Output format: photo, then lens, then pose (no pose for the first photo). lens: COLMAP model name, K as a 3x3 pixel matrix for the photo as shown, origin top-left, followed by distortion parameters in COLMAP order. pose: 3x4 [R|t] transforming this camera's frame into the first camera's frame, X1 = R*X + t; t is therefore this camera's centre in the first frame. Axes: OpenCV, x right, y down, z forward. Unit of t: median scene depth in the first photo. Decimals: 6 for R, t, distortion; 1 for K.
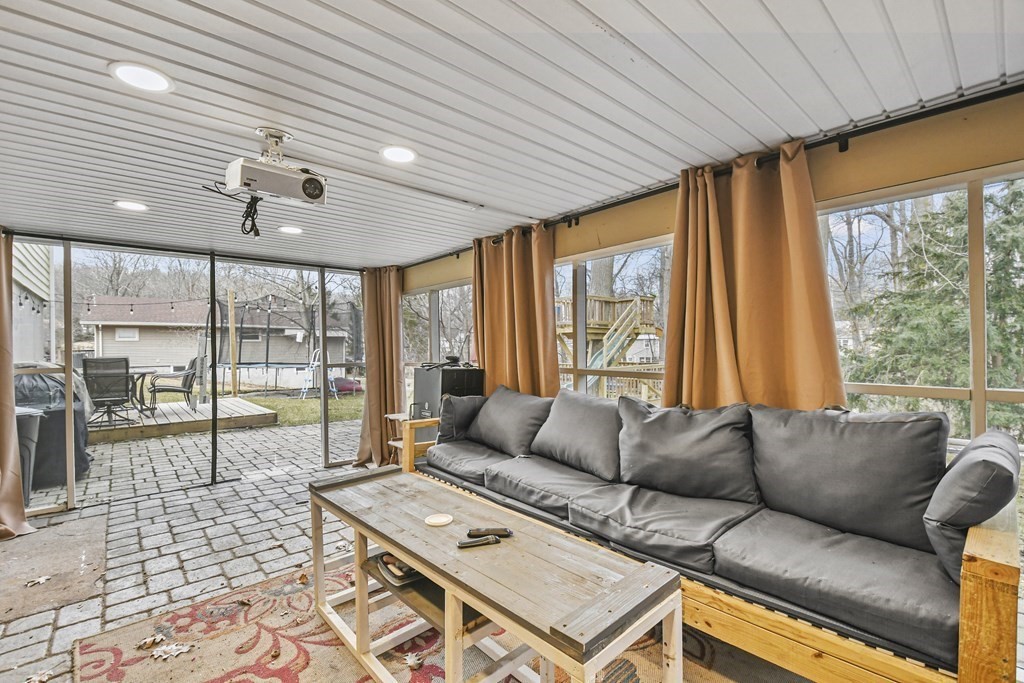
lens RADIAL K [[463.4, 0, 499.8], [0, 463.4, 343.3], [0, 0, 1]] dist [0.001731, -0.011946]
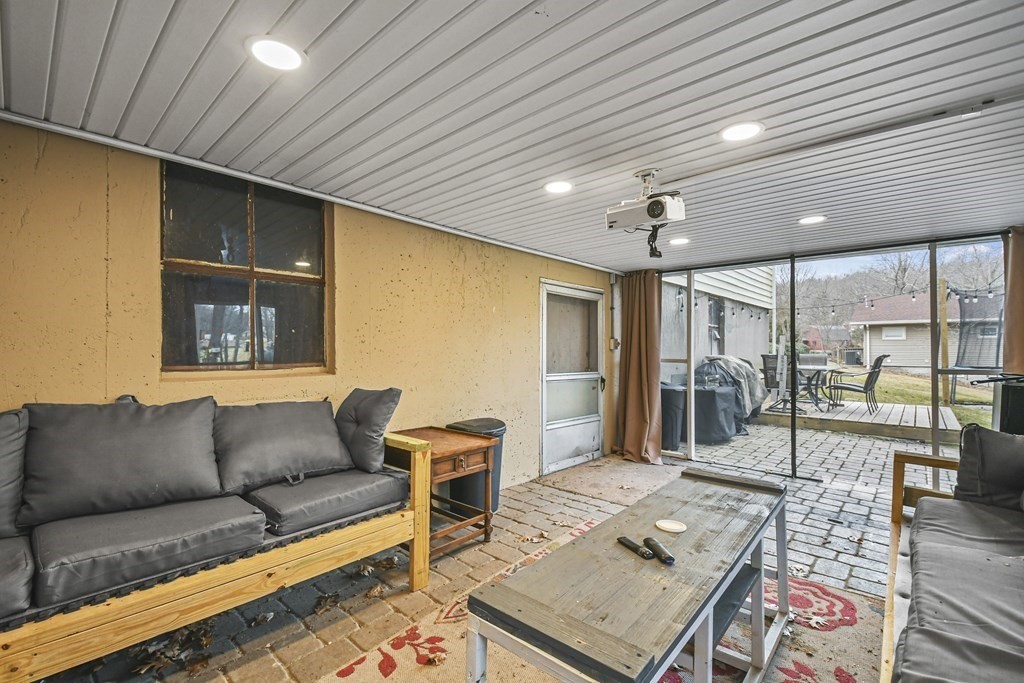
lens RADIAL K [[463.4, 0, 499.8], [0, 463.4, 343.3], [0, 0, 1]] dist [0.001731, -0.011946]
pose [[0.054853, 0.000460, -0.998494, 0.411646], [0.002329, 0.999997, 0.000589, 0.000812], [0.998492, -0.002358, 0.054852, 0.302962]]
